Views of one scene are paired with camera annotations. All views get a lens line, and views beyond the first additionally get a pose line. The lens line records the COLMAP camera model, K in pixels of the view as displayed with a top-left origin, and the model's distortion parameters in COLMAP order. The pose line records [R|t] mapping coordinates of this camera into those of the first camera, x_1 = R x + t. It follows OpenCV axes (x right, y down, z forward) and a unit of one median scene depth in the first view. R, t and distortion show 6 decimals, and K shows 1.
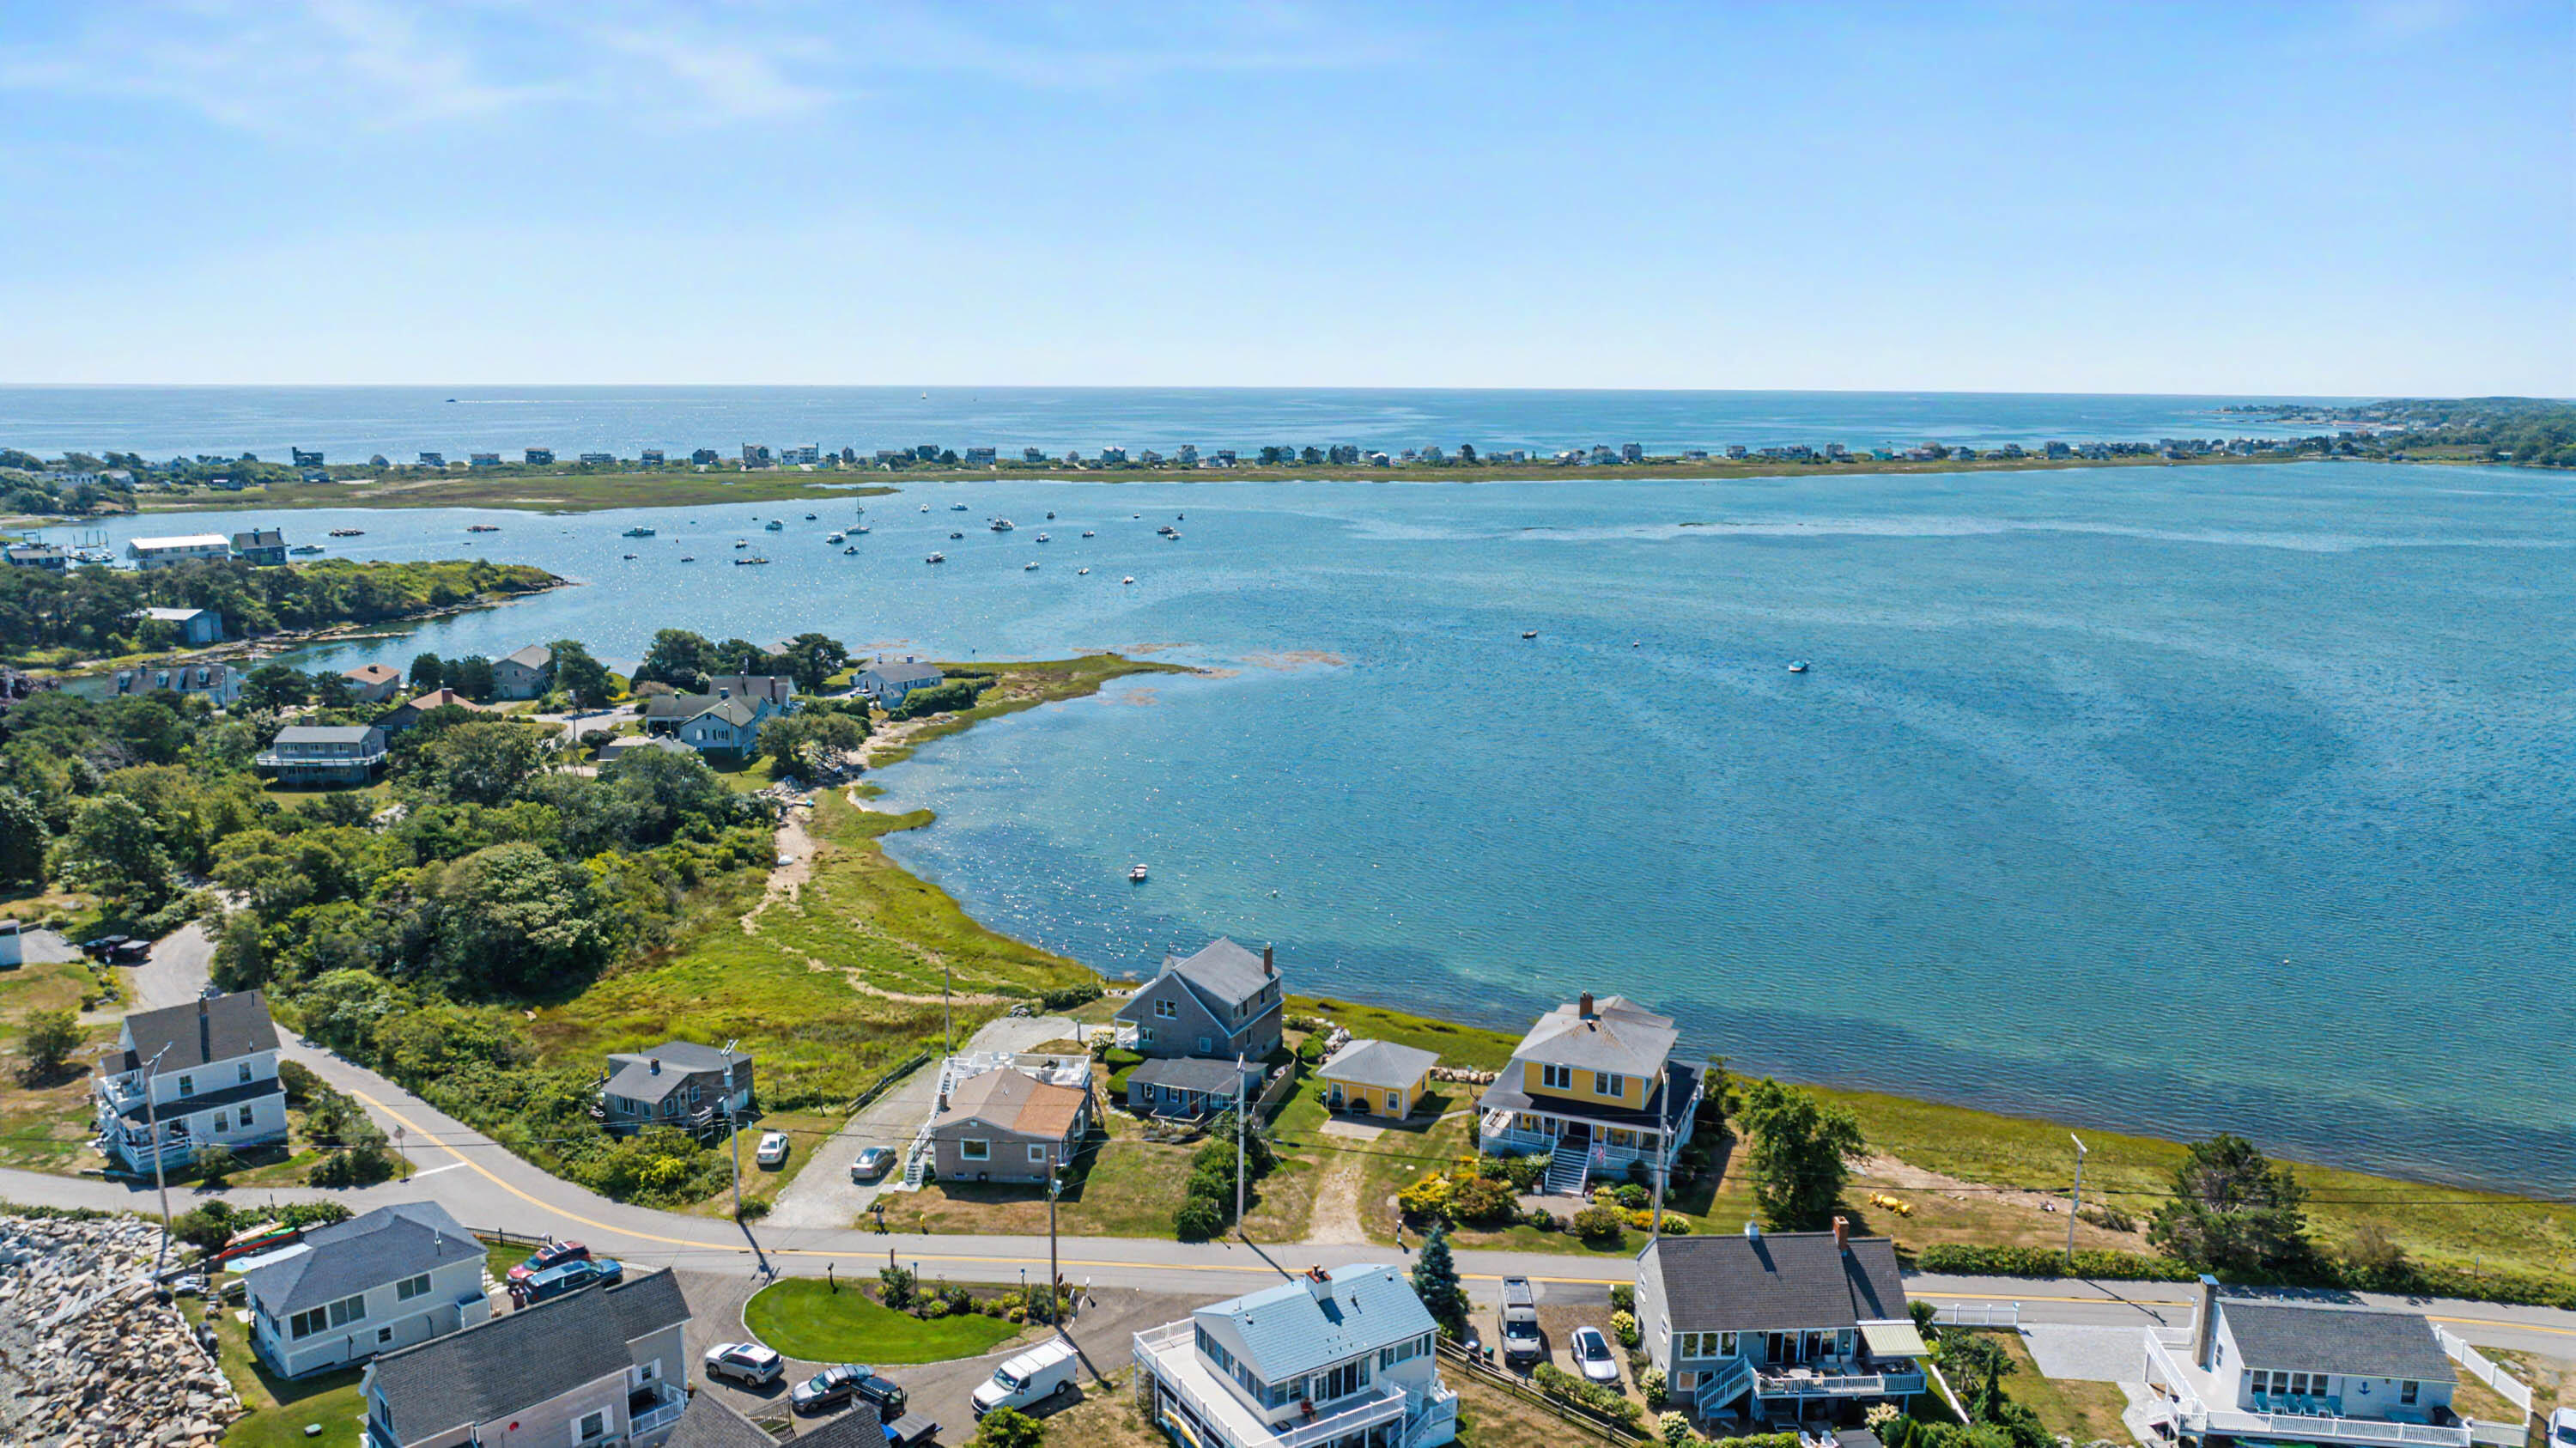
lens RADIAL K [[1821.7, 0, 1280.7], [0, 1821.7, 721.6], [0, 0, 1]] dist [-0.031154, 0.031285]
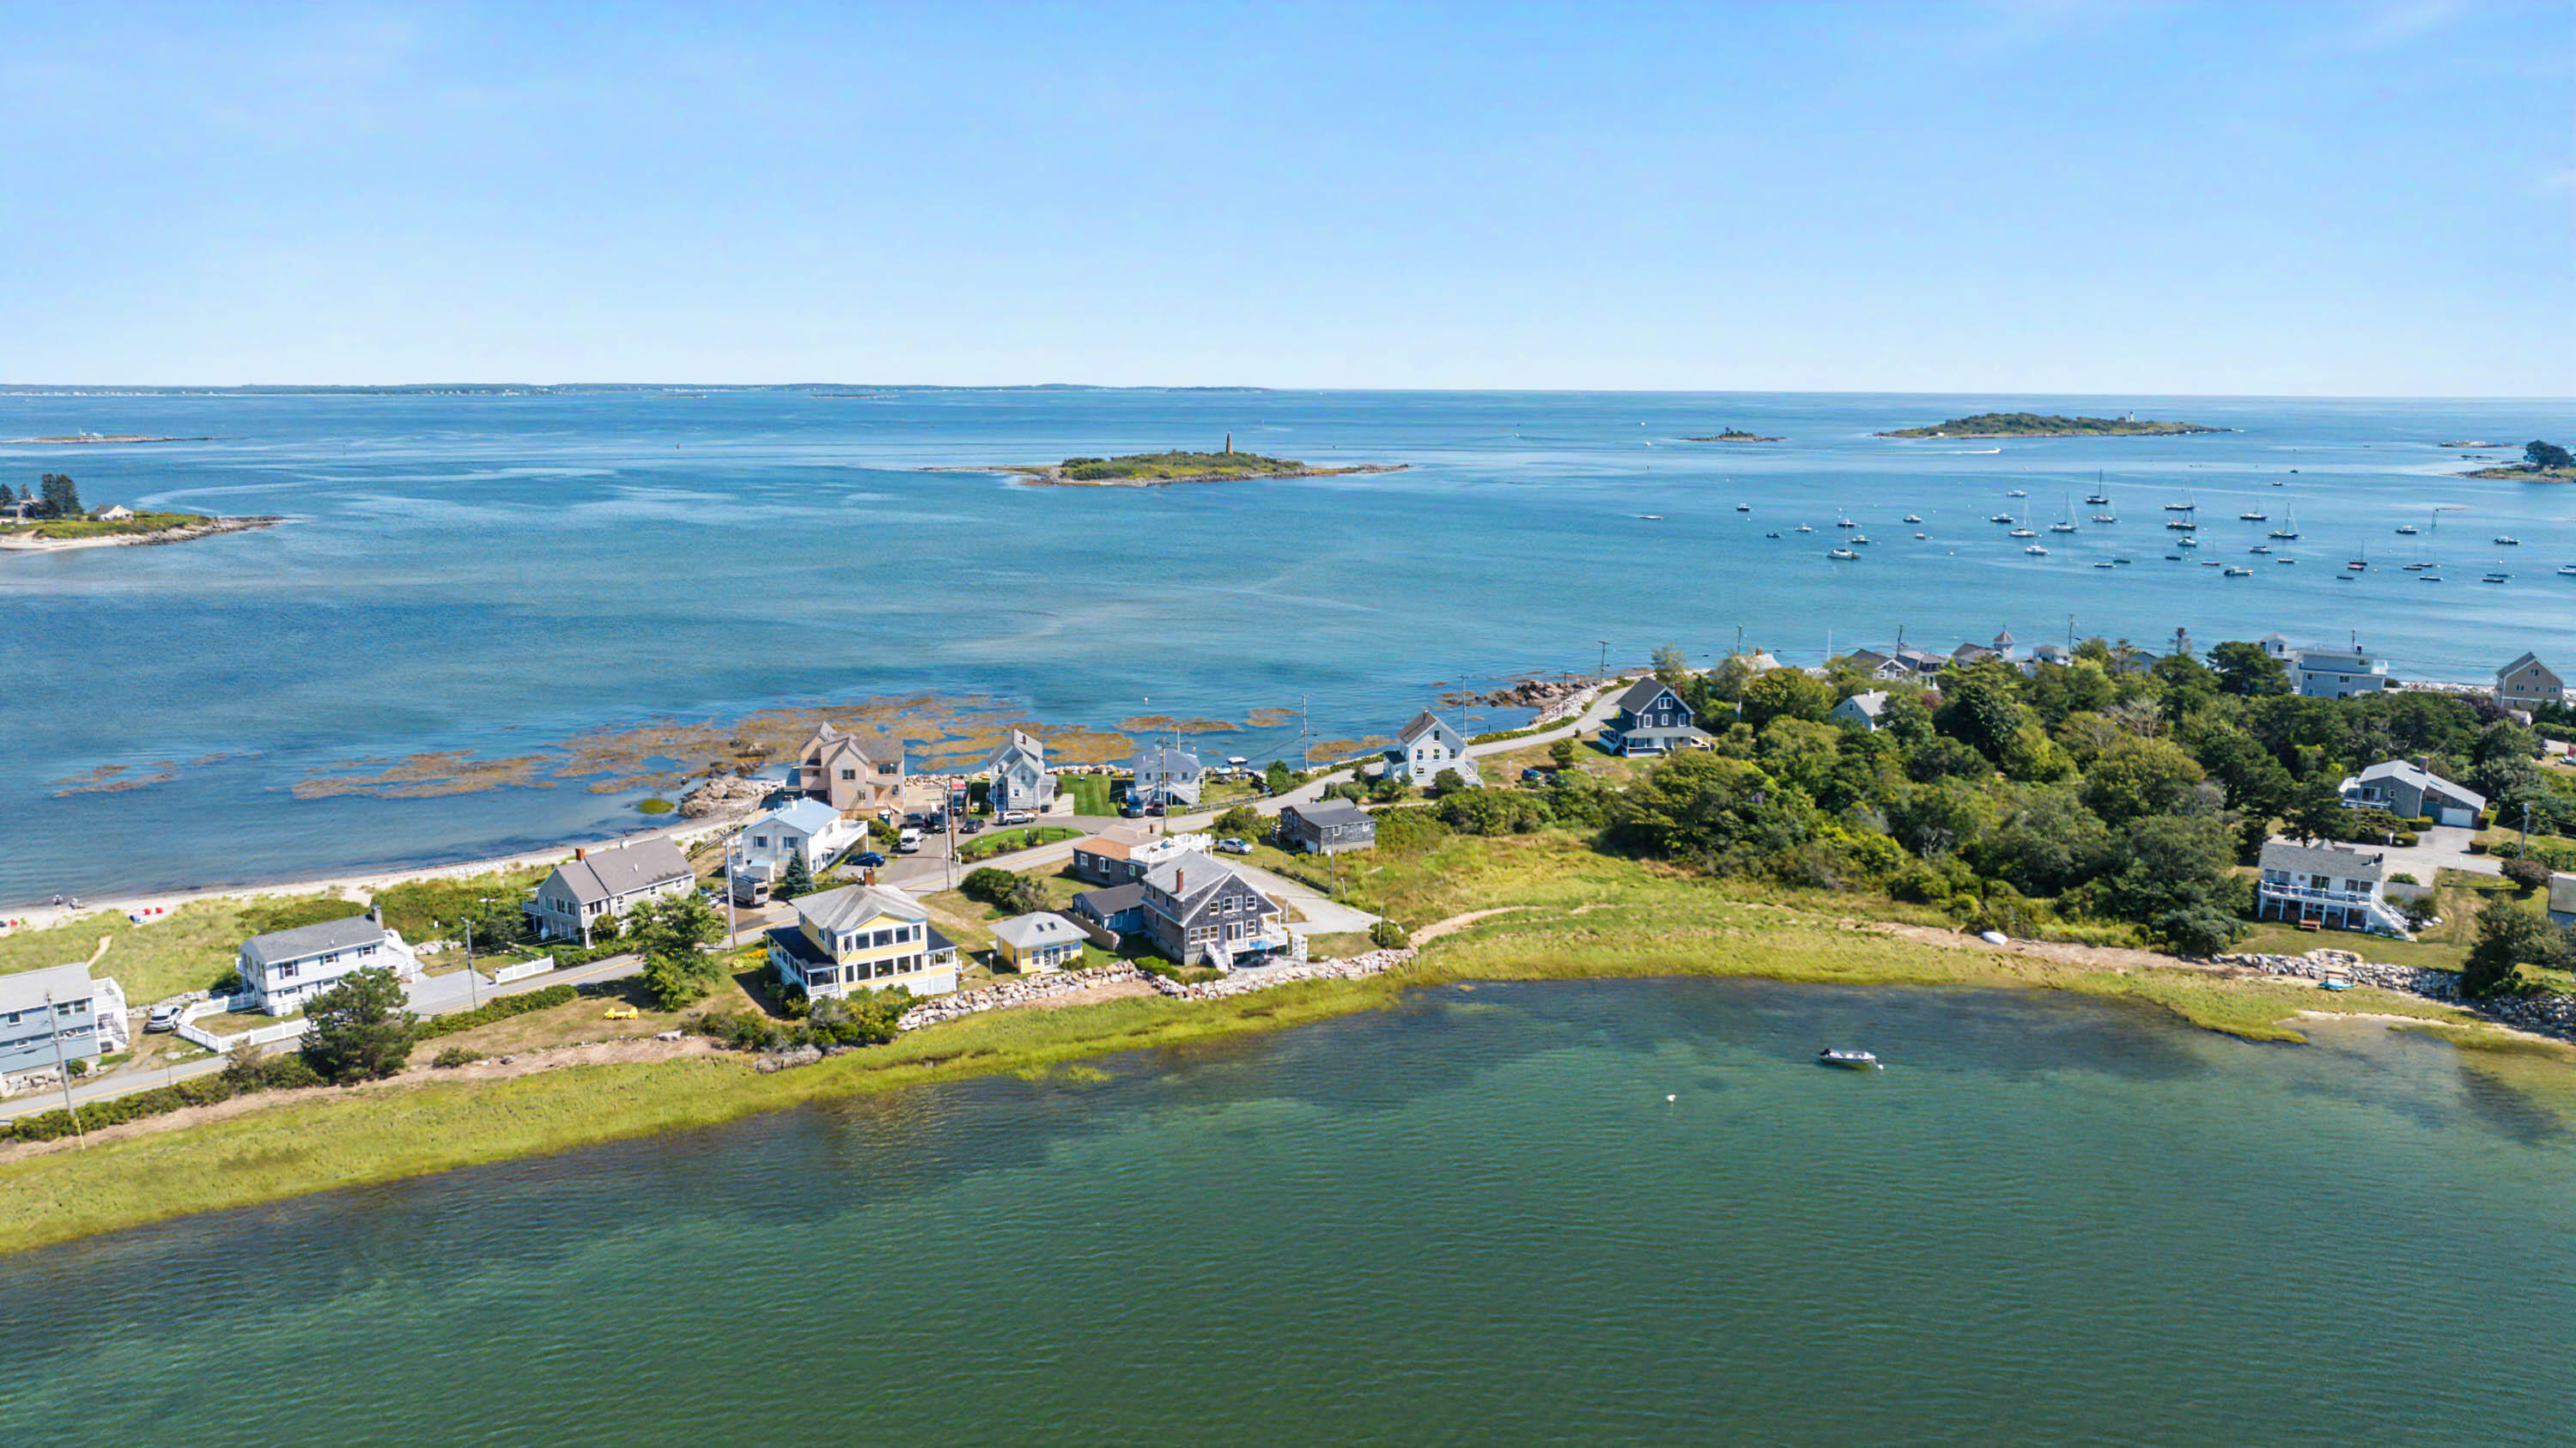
lens RADIAL K [[1821.7, 0, 1289.4], [0, 1821.7, 719.7], [0, 0, 1]] dist [-0.031154, 0.031285]
pose [[-0.598440, 0.139720, -0.788890, 0.524142], [-0.154340, 0.946126, 0.284647, -0.190074], [0.786161, 0.292101, -0.544636, 1.016426]]
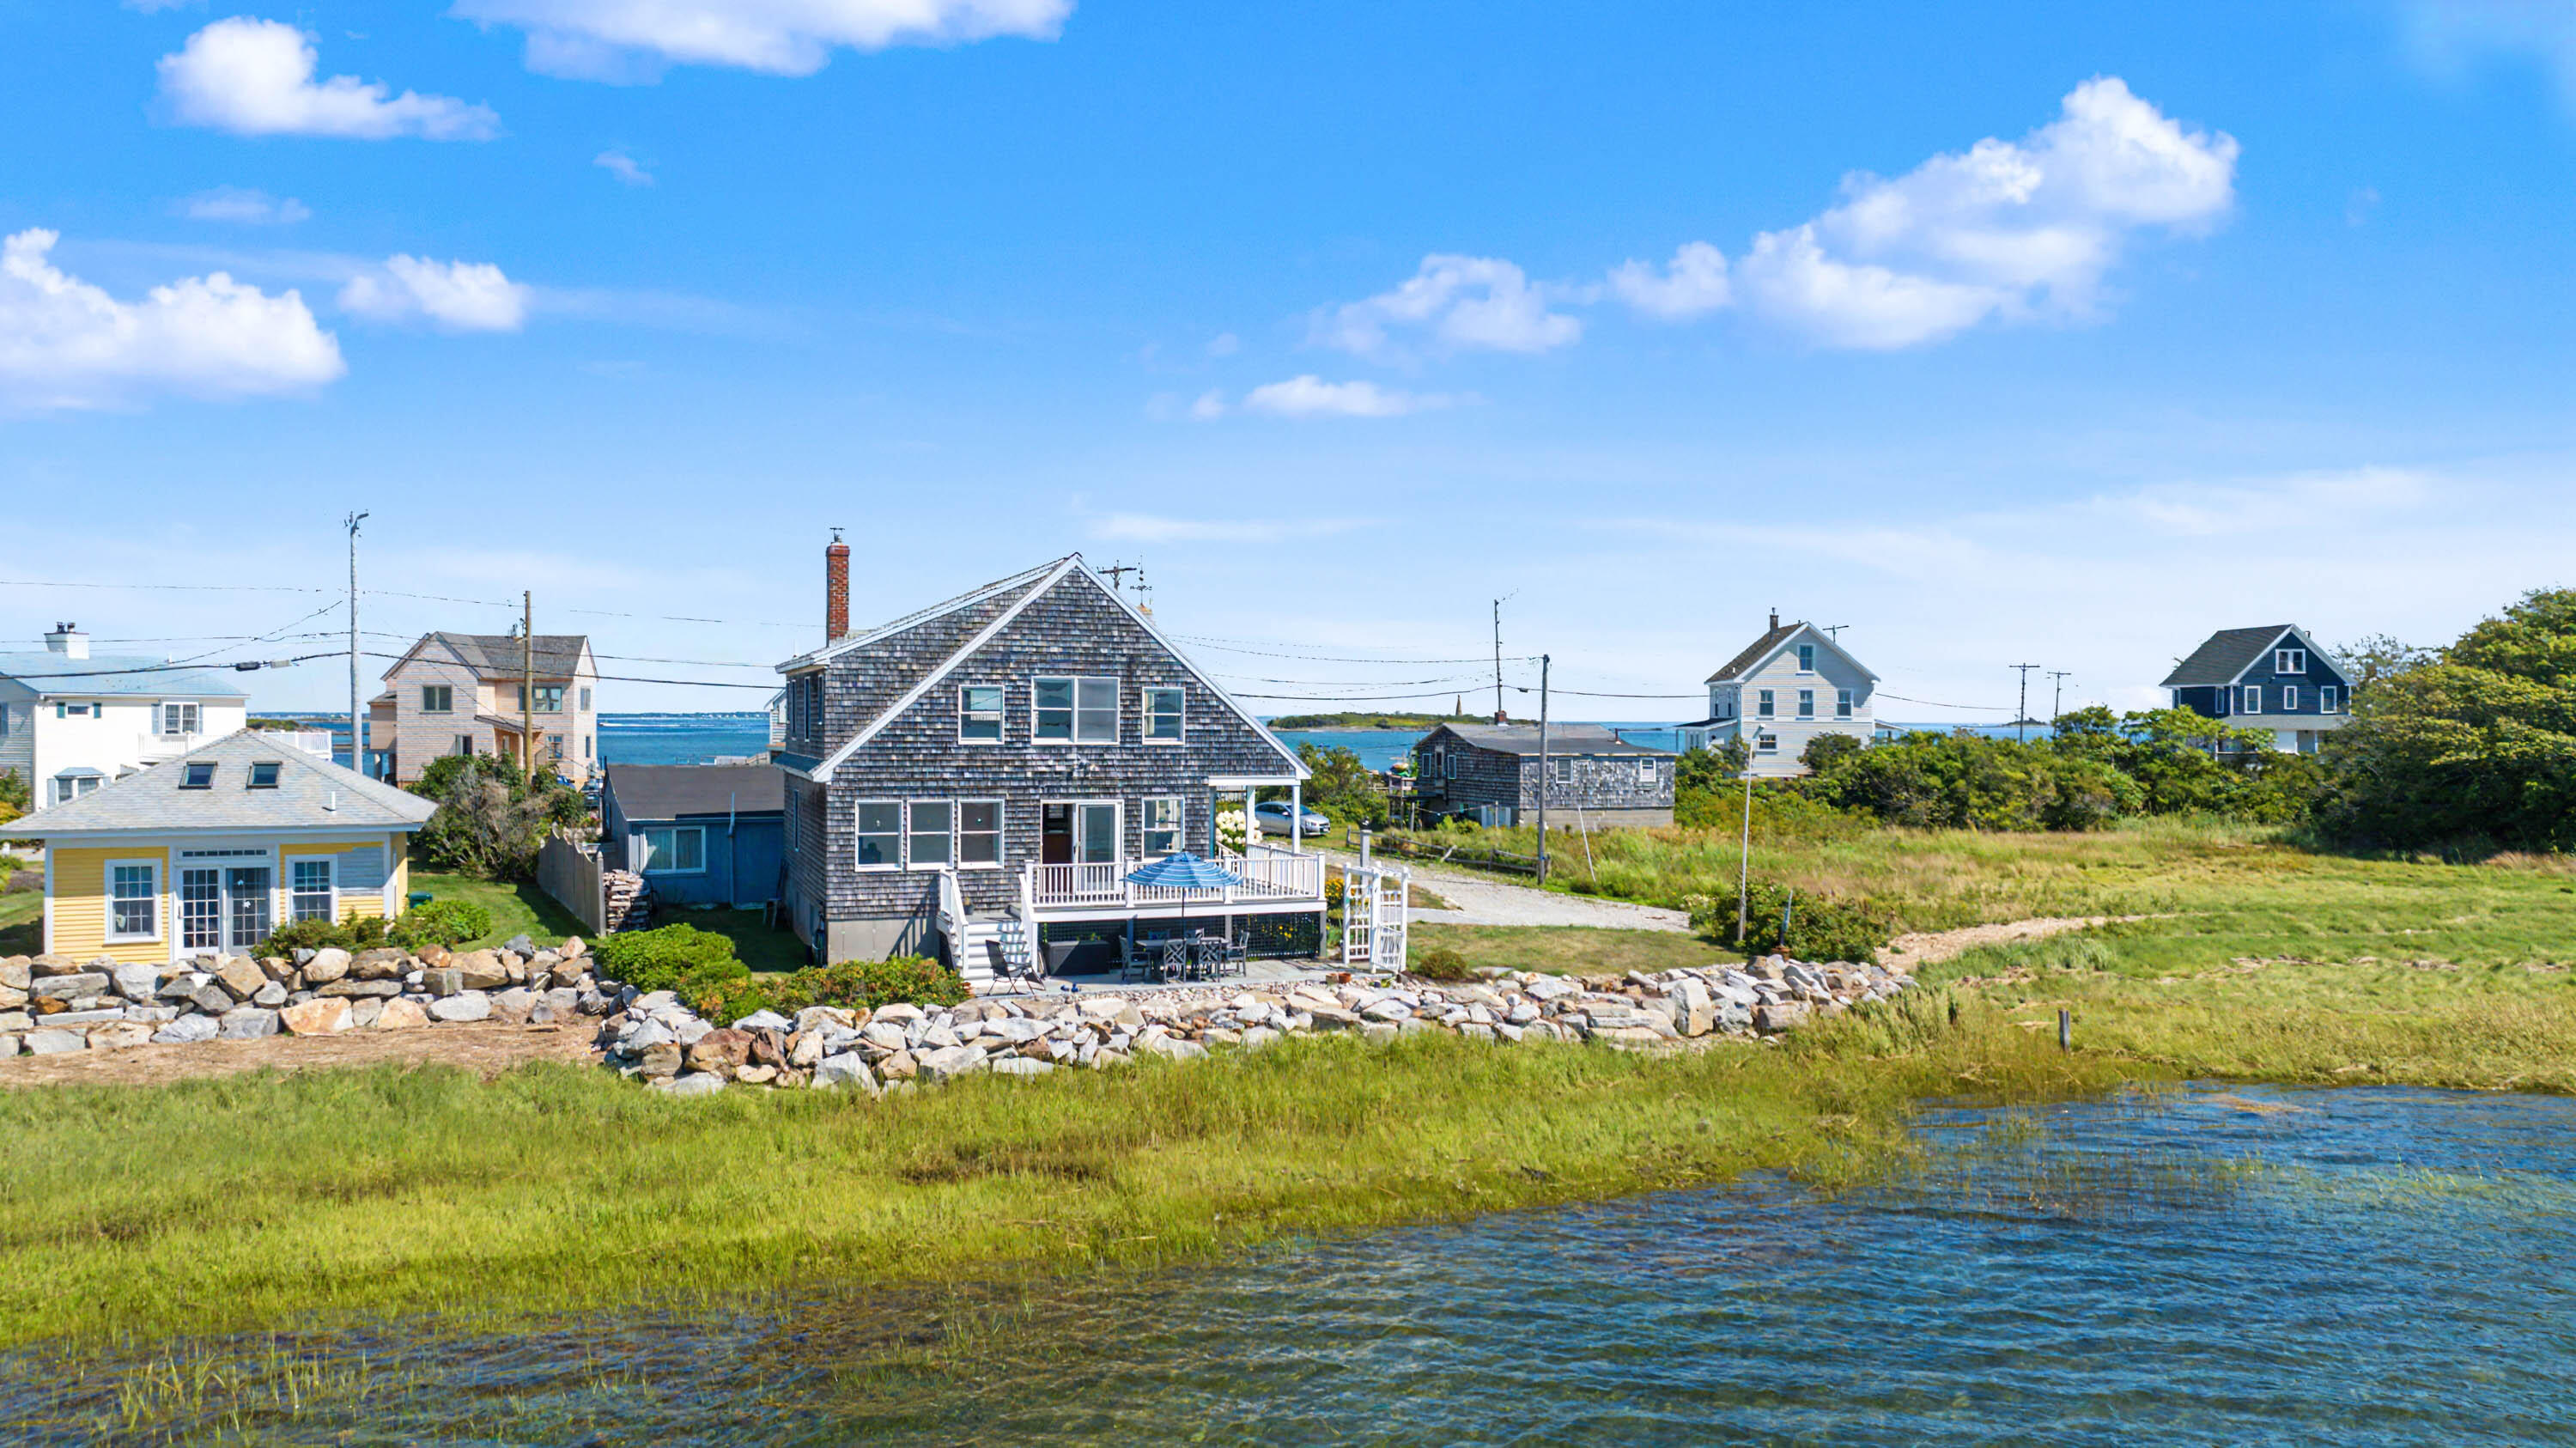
lens RADIAL K [[1821.7, 0, 1294.4], [0, 1821.7, 723.4], [0, 0, 1]] dist [-0.031154, 0.031285]
pose [[-0.698054, -0.004285, -0.716033, 0.081325], [-0.139136, 0.981734, 0.129767, 0.064722], [0.702398, 0.190211, -0.685899, 0.751514]]
